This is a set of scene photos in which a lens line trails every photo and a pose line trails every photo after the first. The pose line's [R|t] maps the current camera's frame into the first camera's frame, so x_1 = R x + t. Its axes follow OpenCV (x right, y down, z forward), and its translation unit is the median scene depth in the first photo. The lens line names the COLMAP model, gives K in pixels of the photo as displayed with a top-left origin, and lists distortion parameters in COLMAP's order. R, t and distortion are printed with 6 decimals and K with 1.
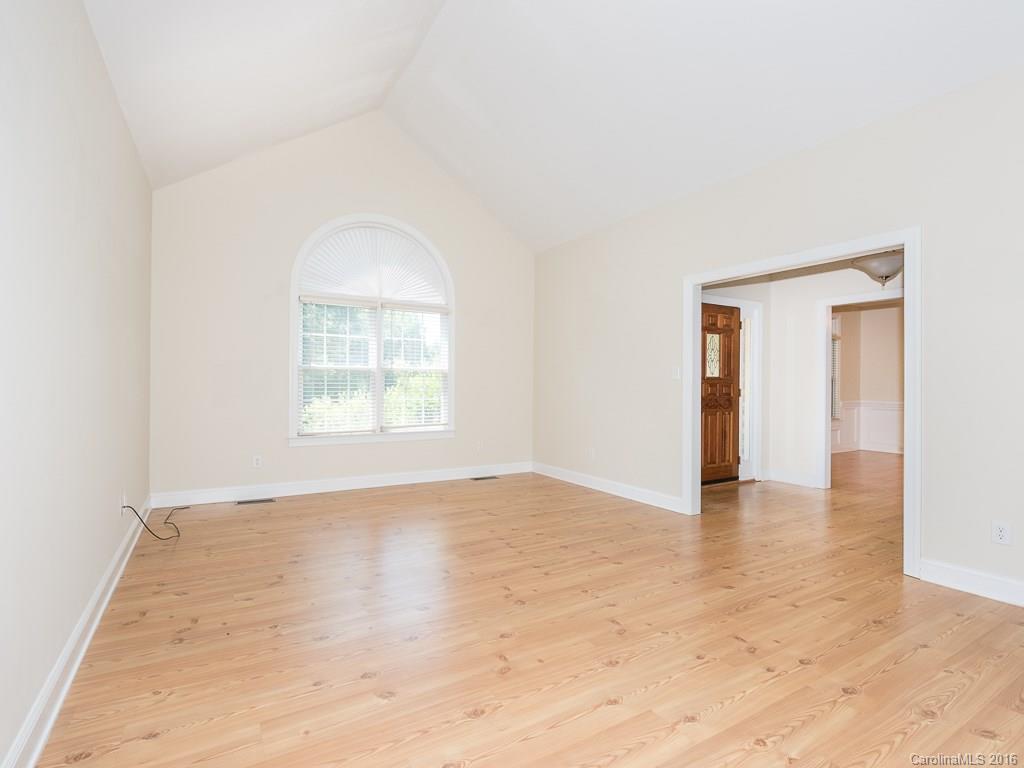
lens RADIAL K [[495.2, 0, 512.4], [0, 495.2, 376.4], [0, 0, 1]] dist [-0.002983, -0.000986]
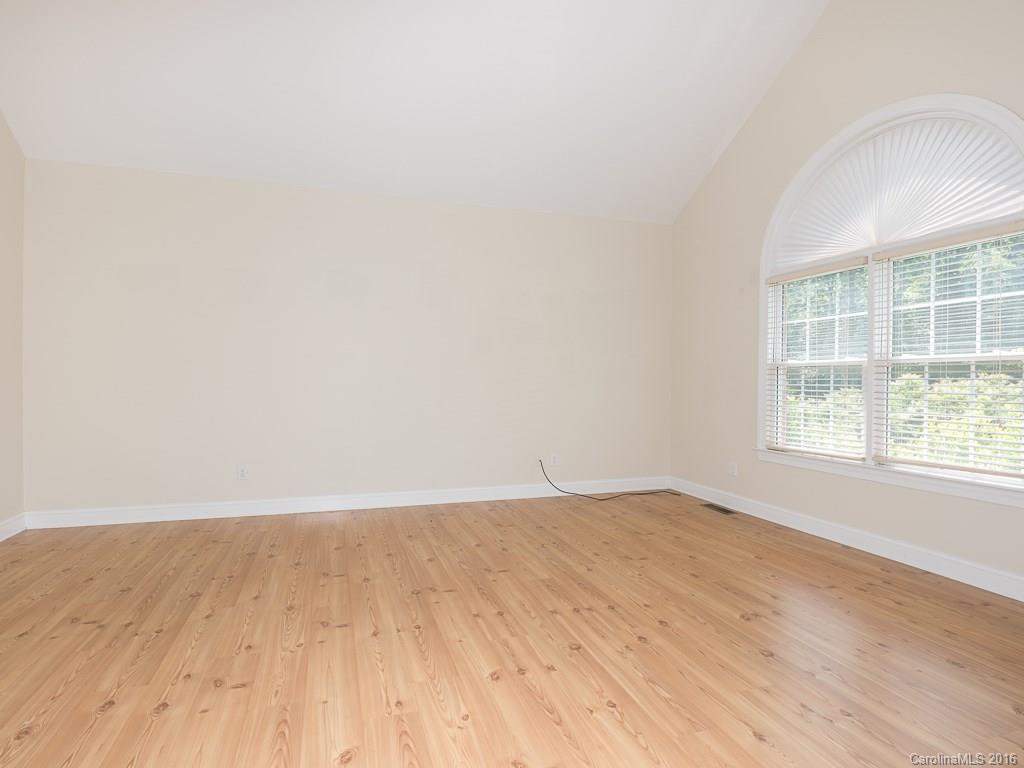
lens RADIAL K [[505.4, 0, 432.4], [0, 505.4, 387.0], [0, 0, 1]] dist [0.000421, 0.000141]
pose [[-0.323781, 0.003537, -0.946126, 0.639094], [0.007452, 0.999972, 0.001188, 0.014551], [0.946103, -0.006666, -0.323798, 0.873320]]
